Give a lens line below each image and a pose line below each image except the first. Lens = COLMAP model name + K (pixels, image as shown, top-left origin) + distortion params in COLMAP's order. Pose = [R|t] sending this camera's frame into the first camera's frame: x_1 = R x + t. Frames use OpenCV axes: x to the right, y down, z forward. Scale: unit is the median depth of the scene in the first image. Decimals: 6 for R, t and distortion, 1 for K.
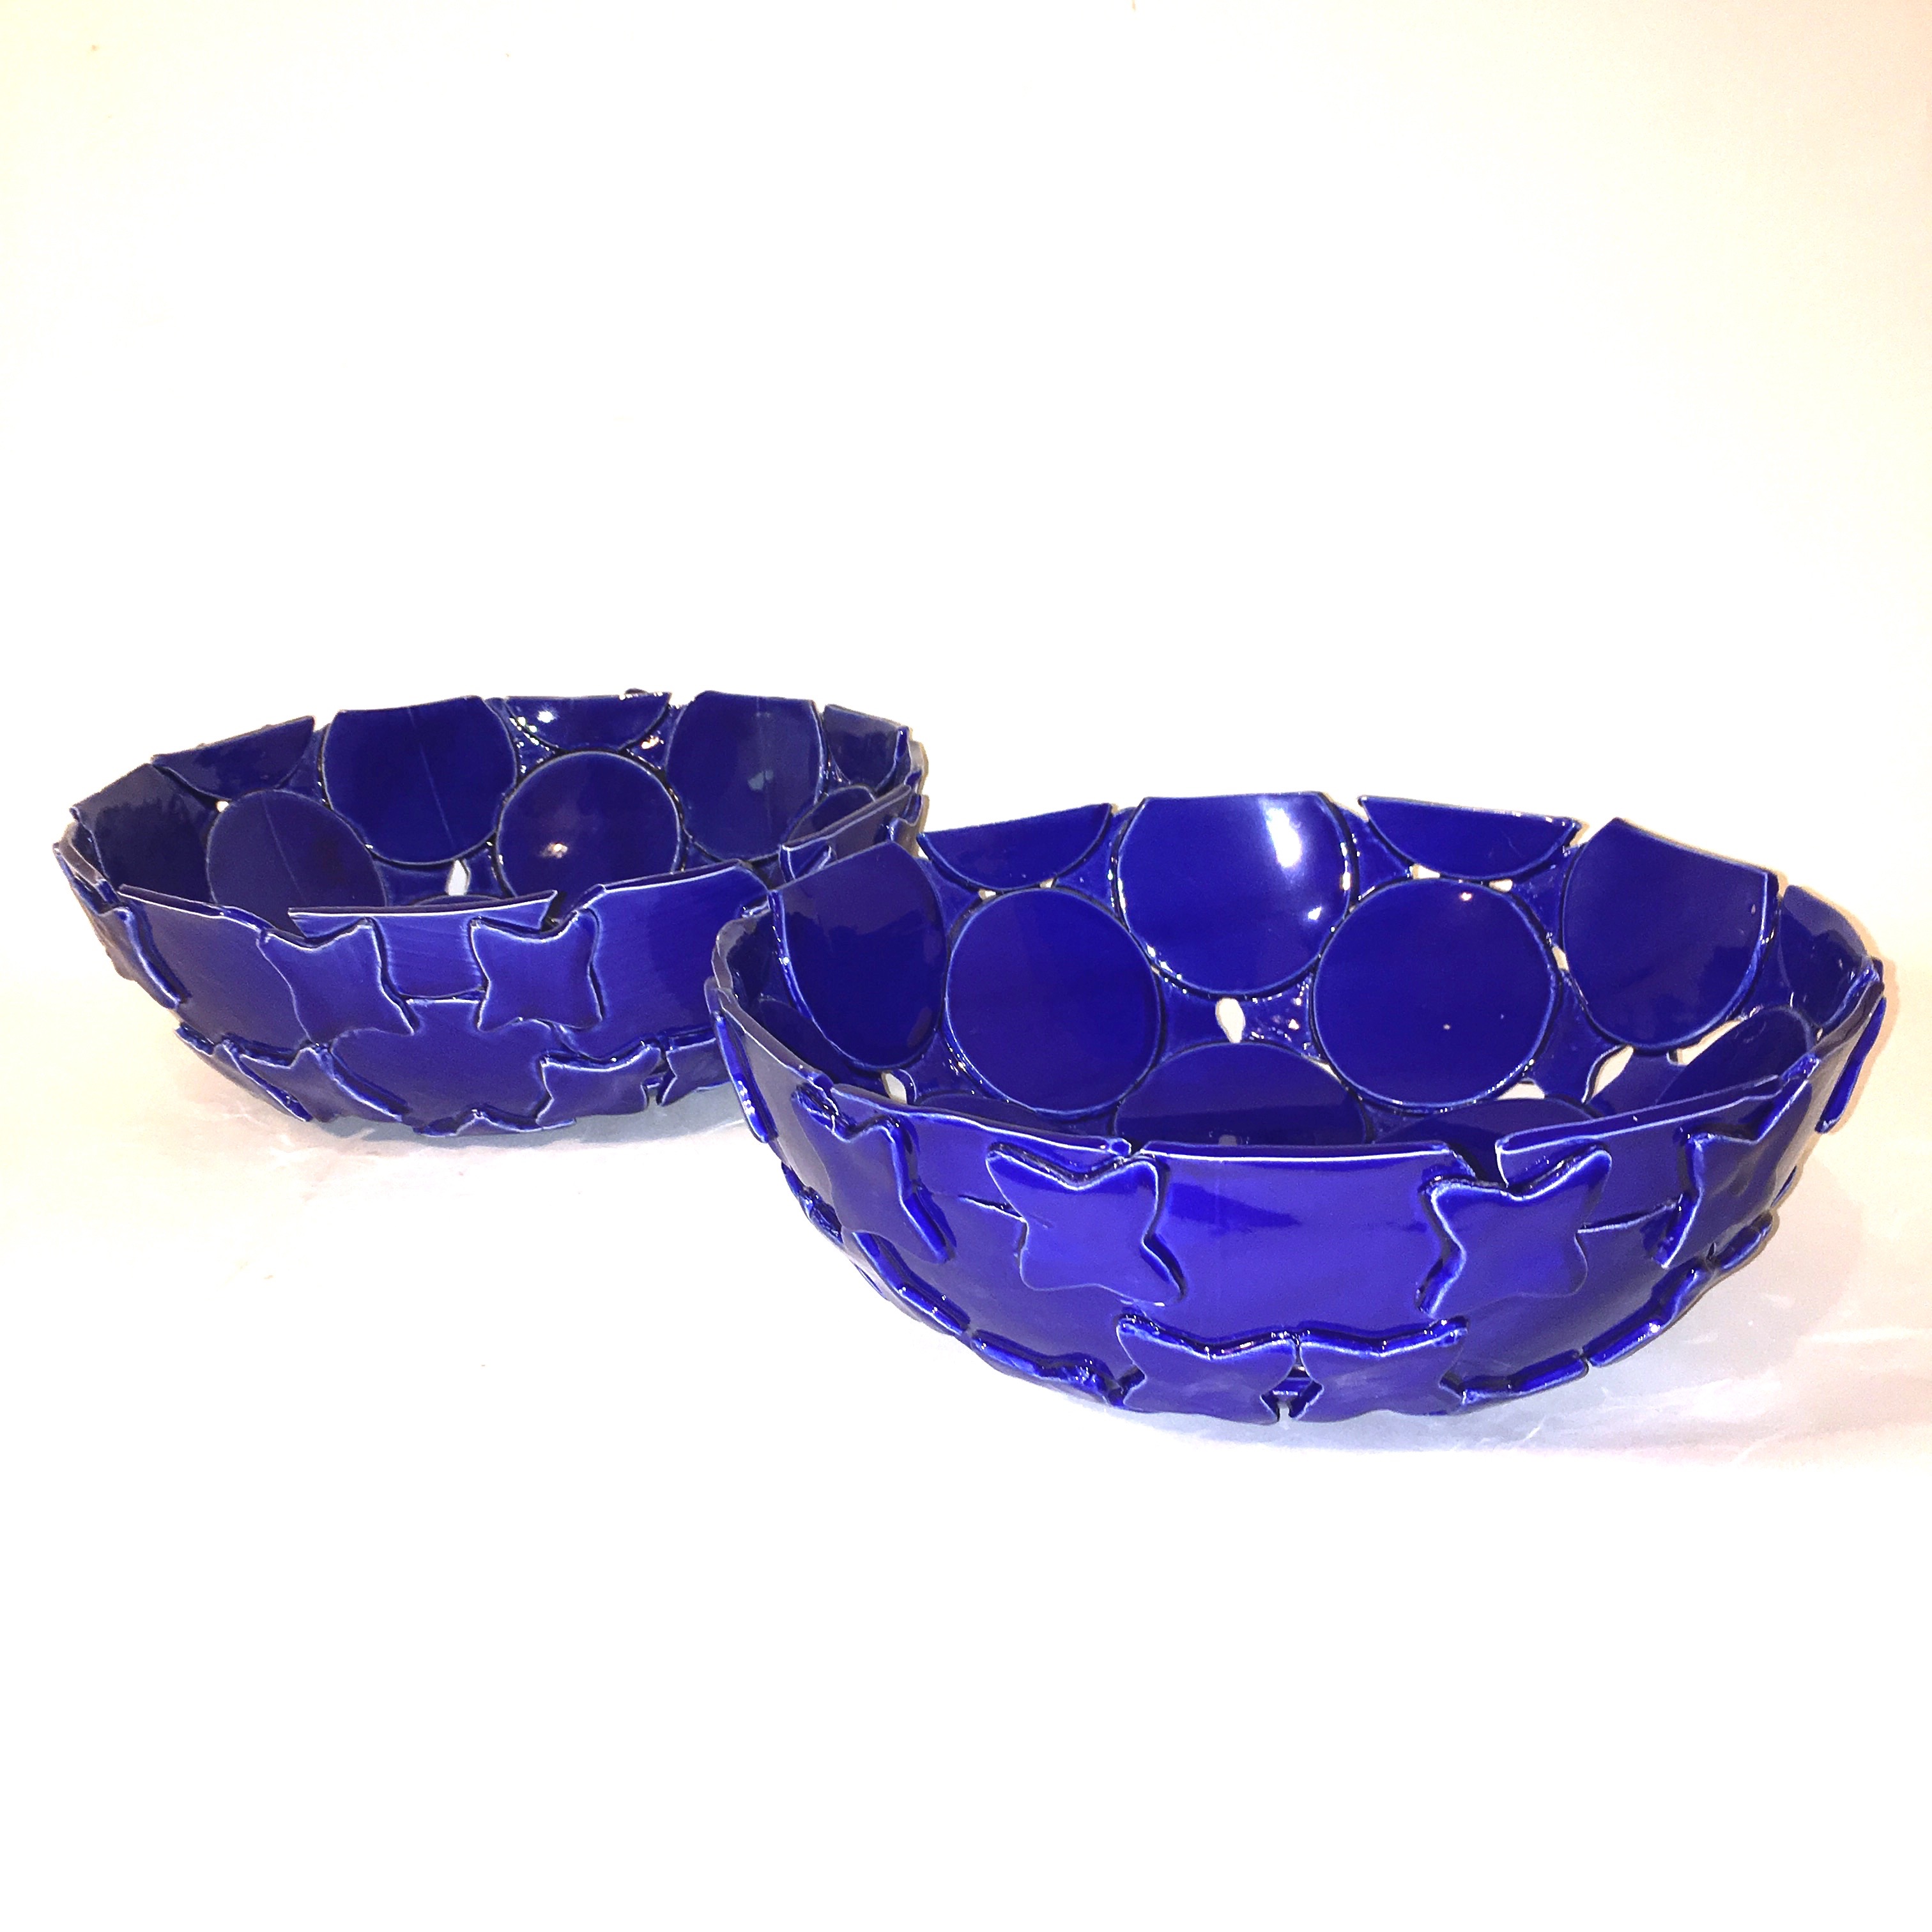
lens RADIAL K [[2134.8, 0, 965.3], [0, 2134.8, 916.6], [0, 0, 1]] dist [0.061948, 0.011076]
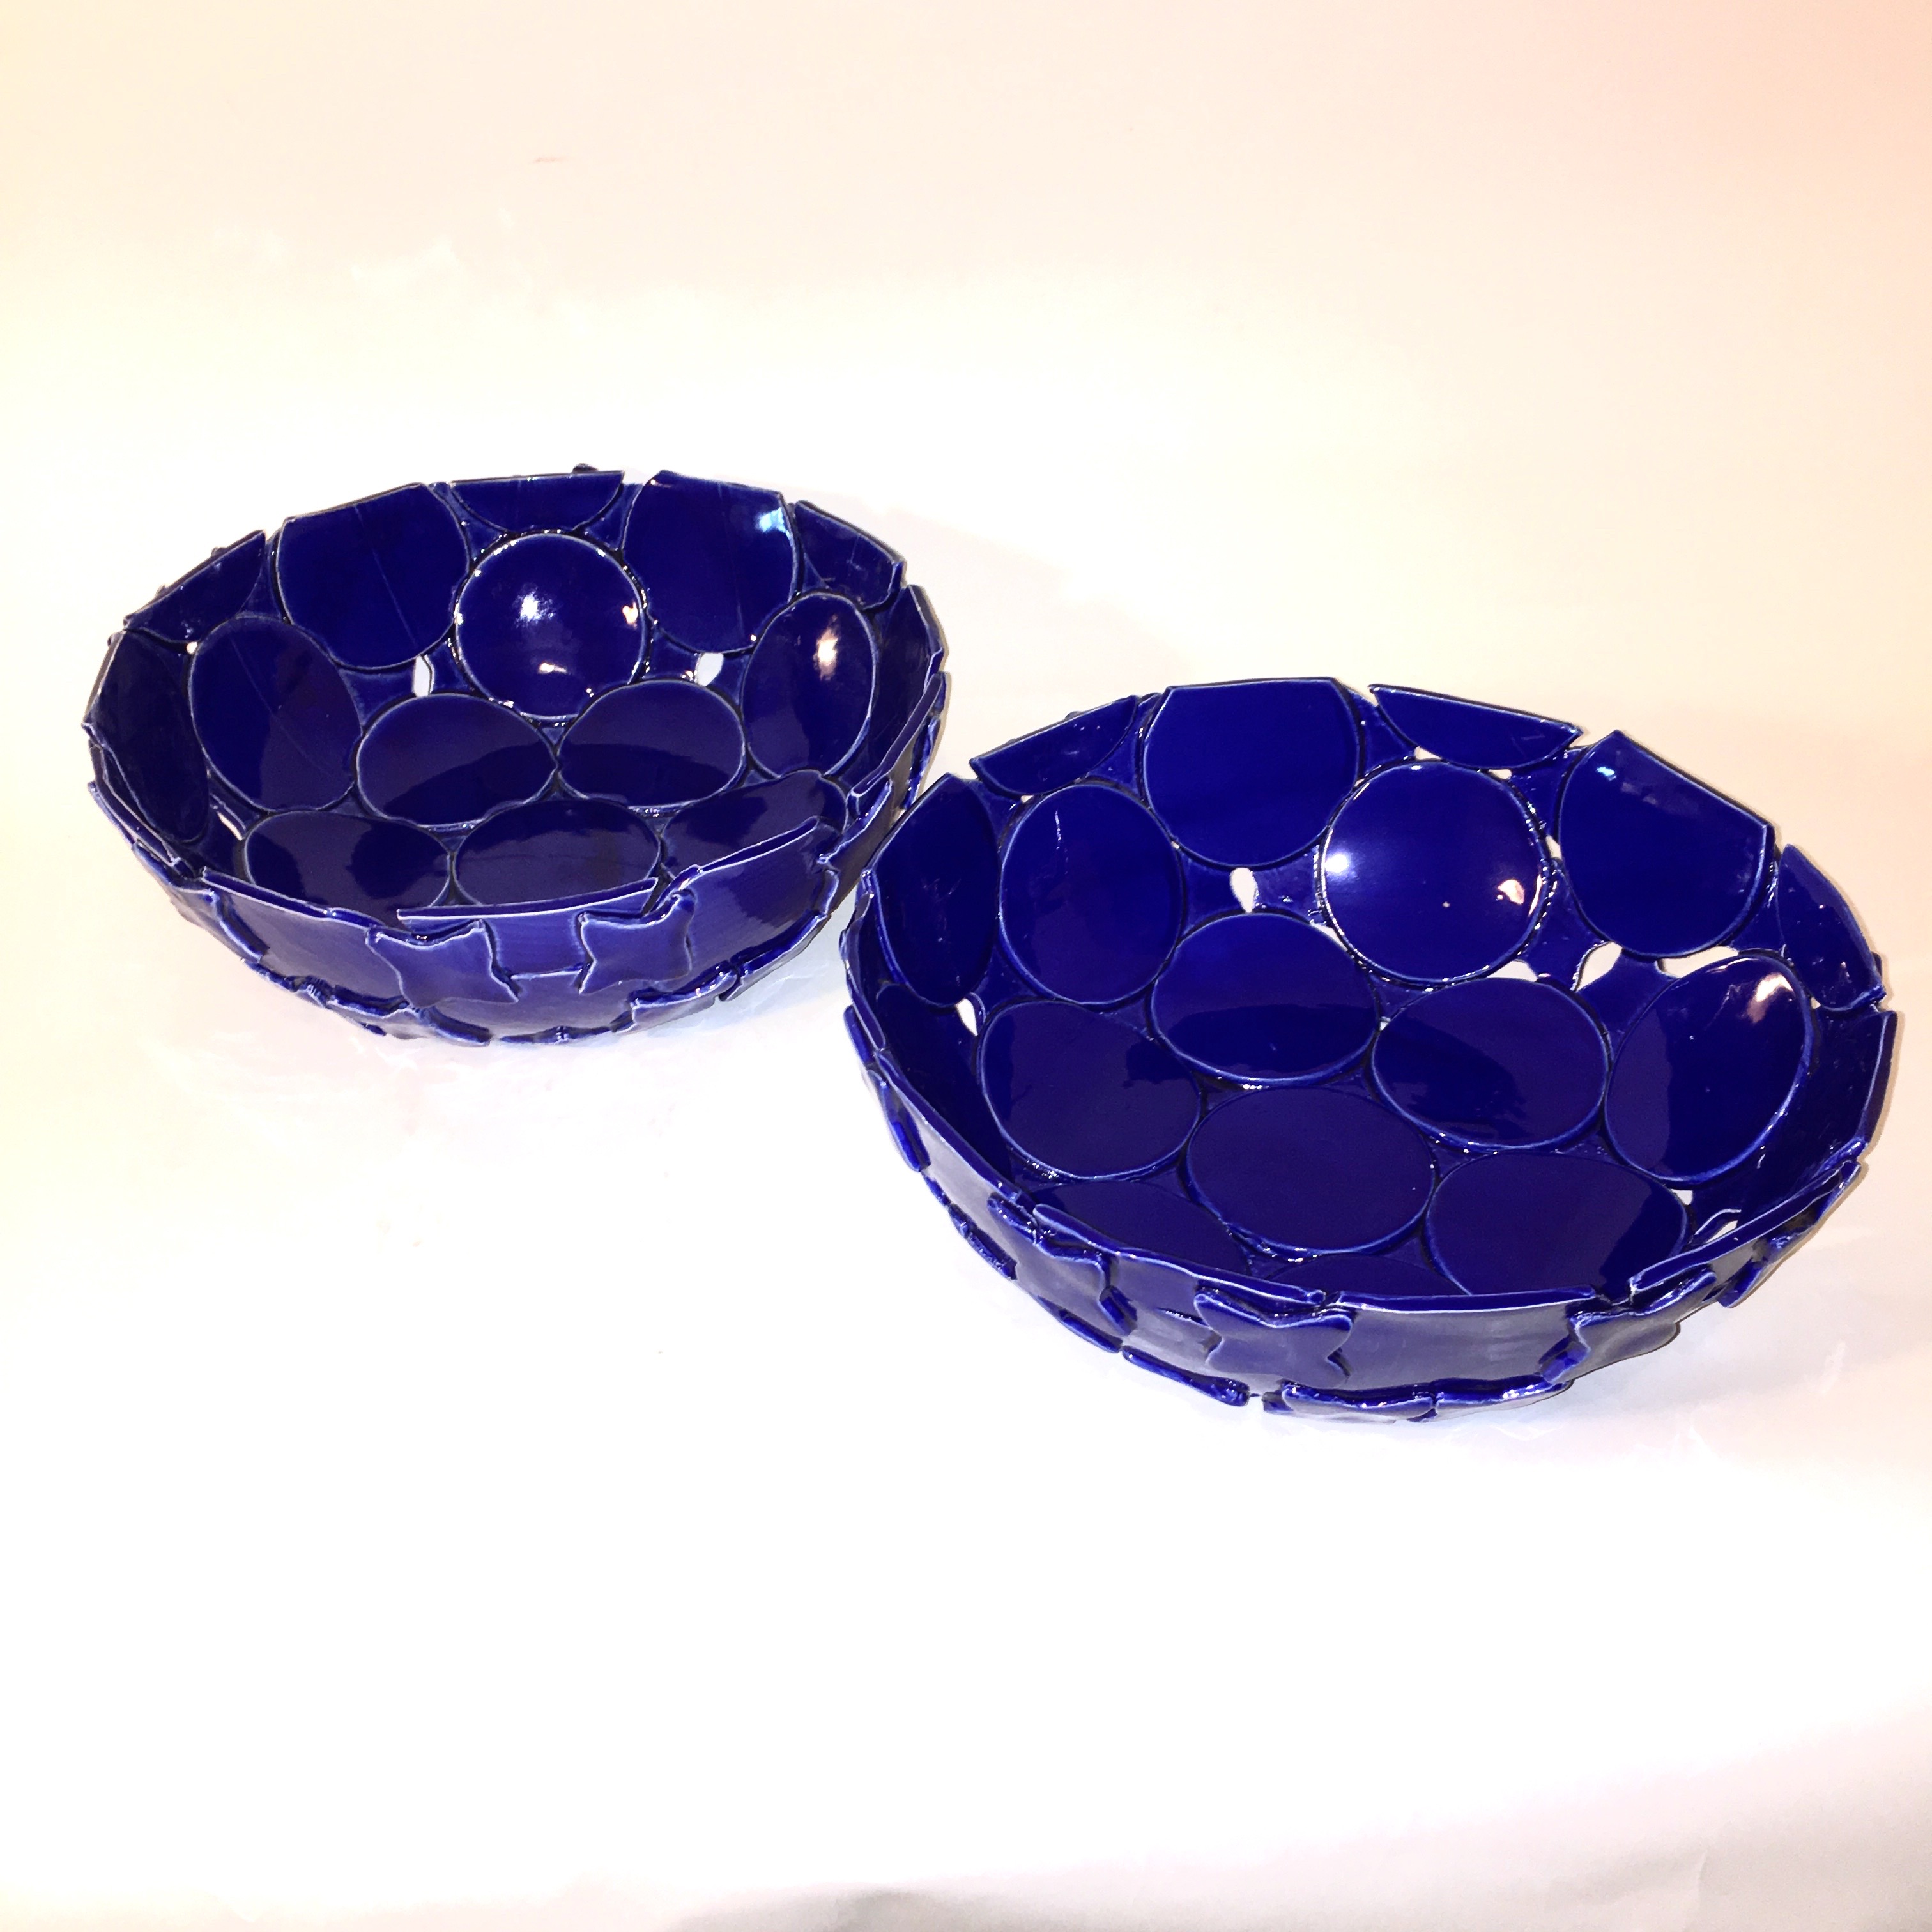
lens RADIAL K [[2134.8, 0, 965.3], [0, 2134.8, 916.6], [0, 0, 1]] dist [0.061948, 0.011076]
pose [[0.989351, -0.056515, 0.134127, -0.173410], [0.010666, 0.947210, 0.320435, -0.307818], [-0.145156, -0.315593, 0.937727, 0.000210]]
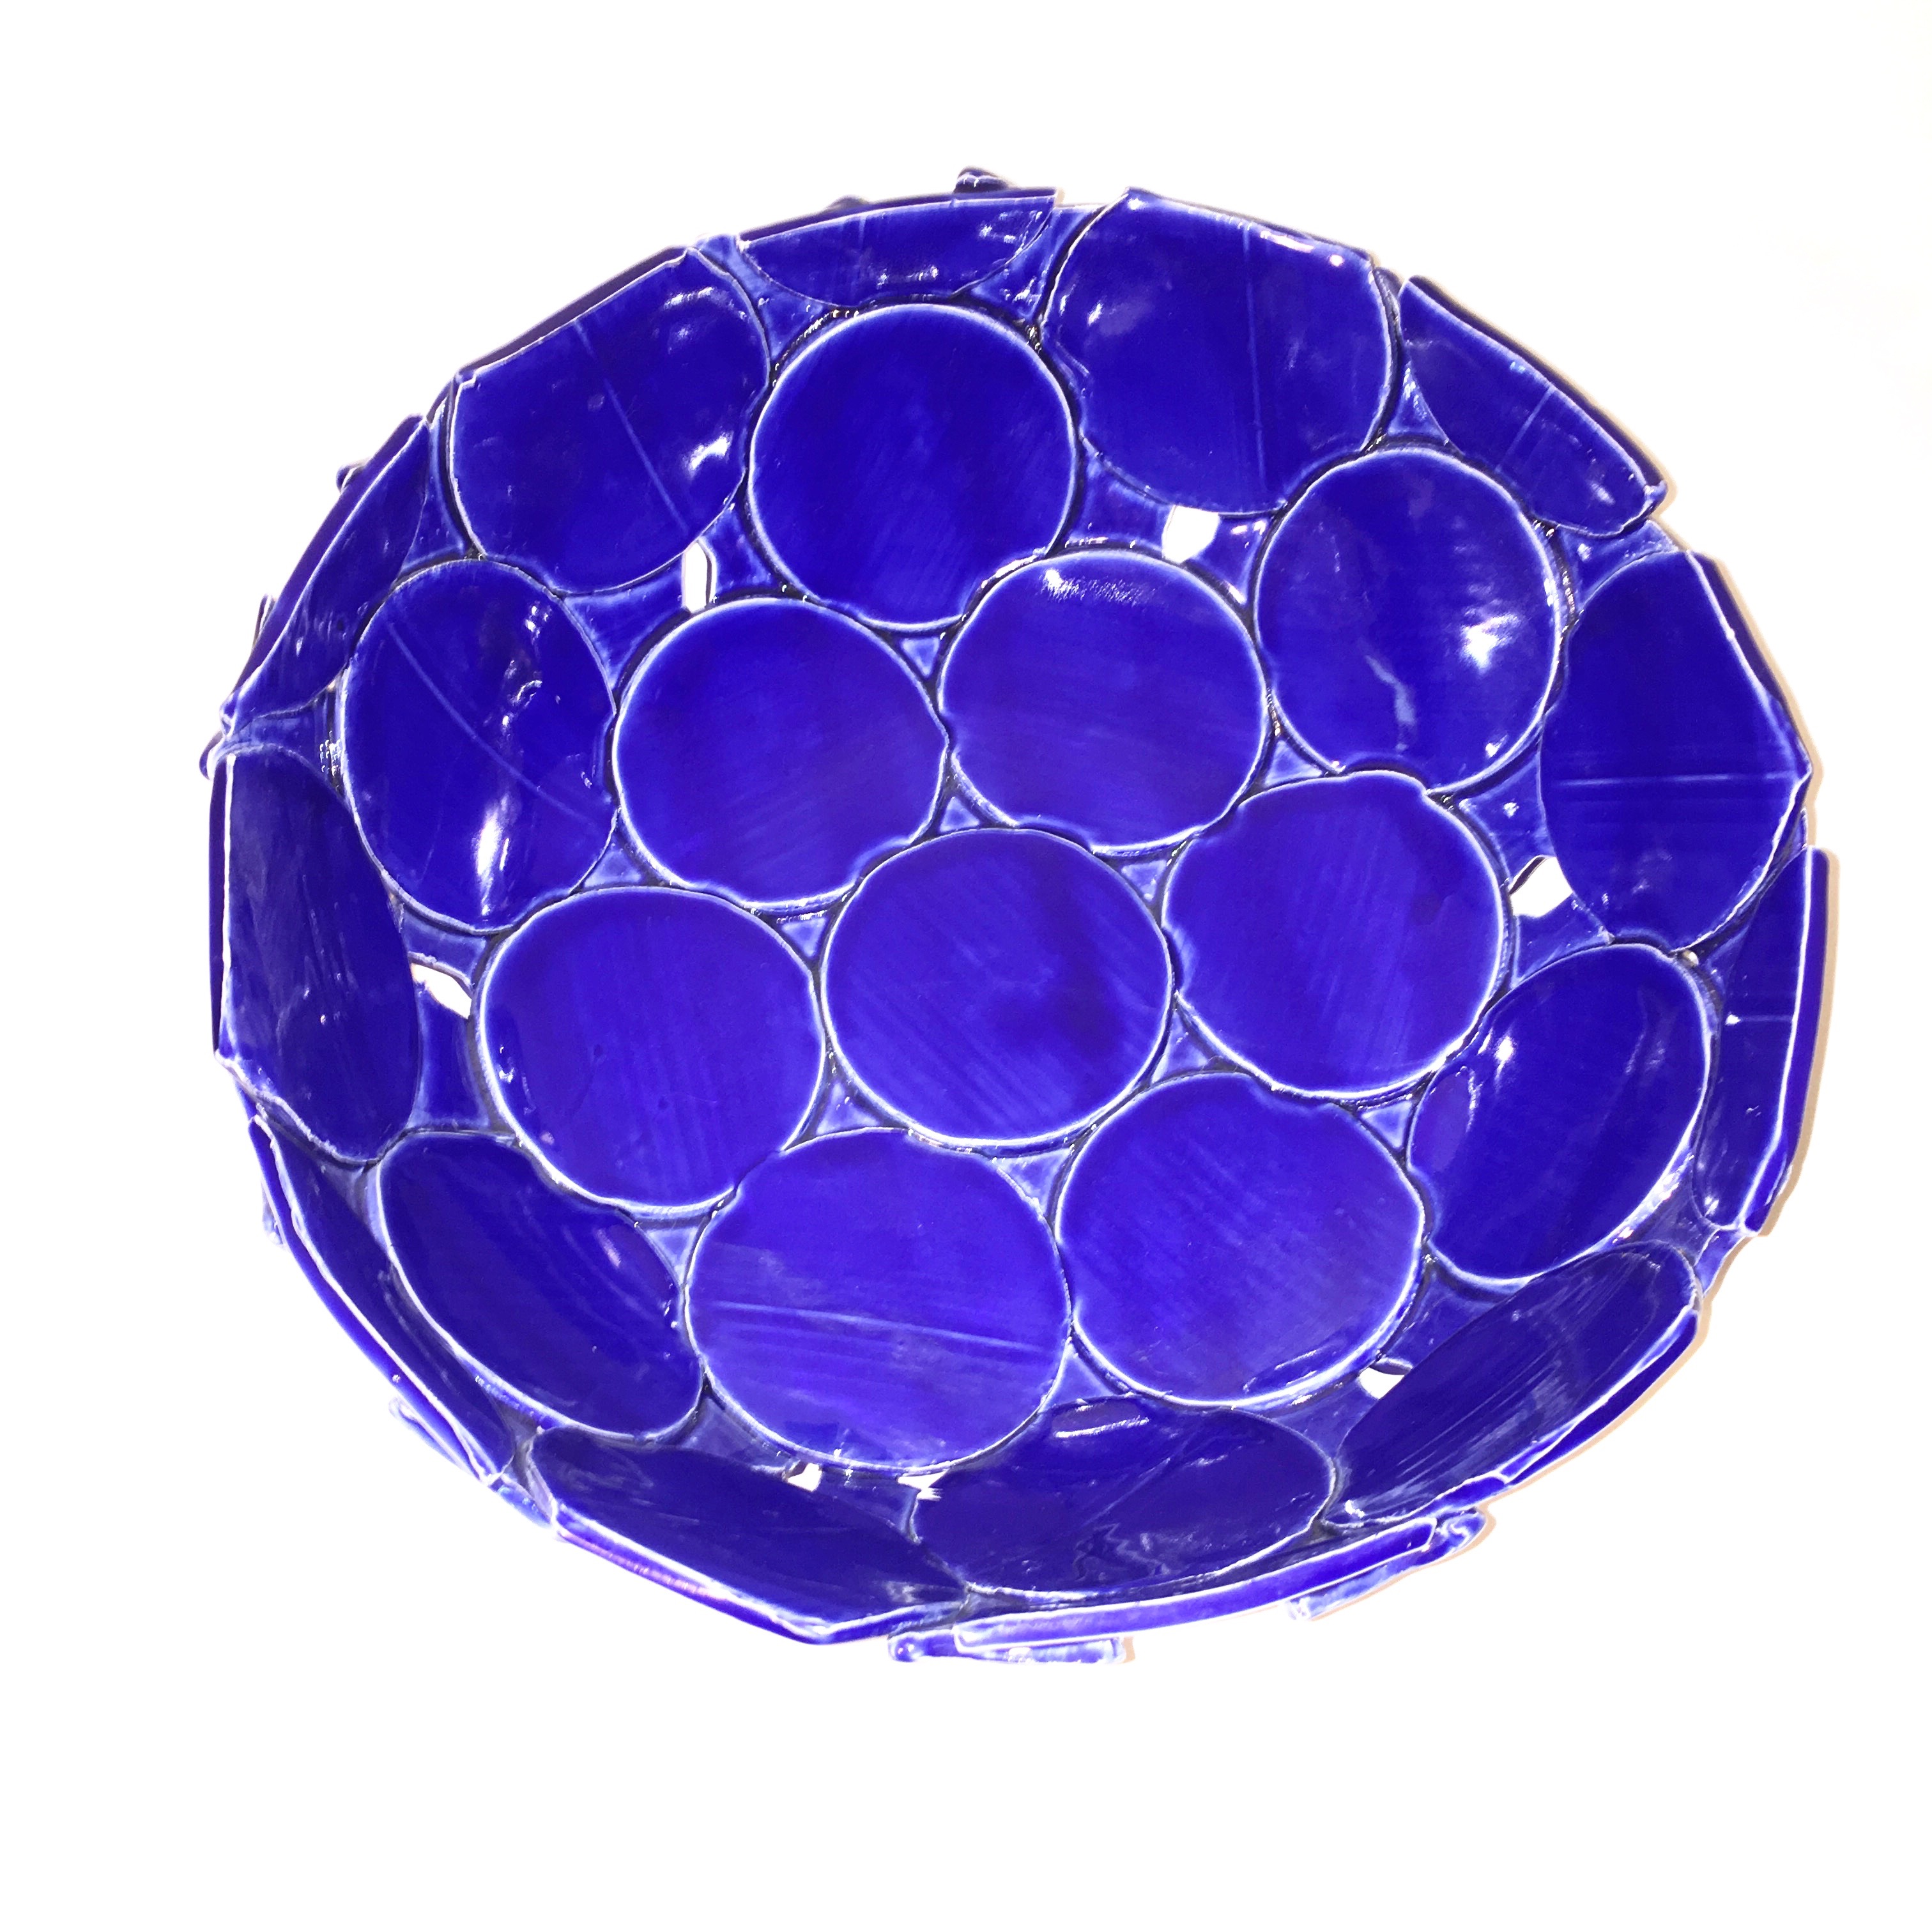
lens RADIAL K [[2134.8, 0, 965.3], [0, 2134.8, 916.6], [0, 0, 1]] dist [0.061948, 0.011076]
pose [[0.983688, -0.133800, 0.120230, -0.334508], [0.006853, 0.695770, 0.718232, -0.484183], [-0.179752, -0.705692, 0.685338, 0.730674]]
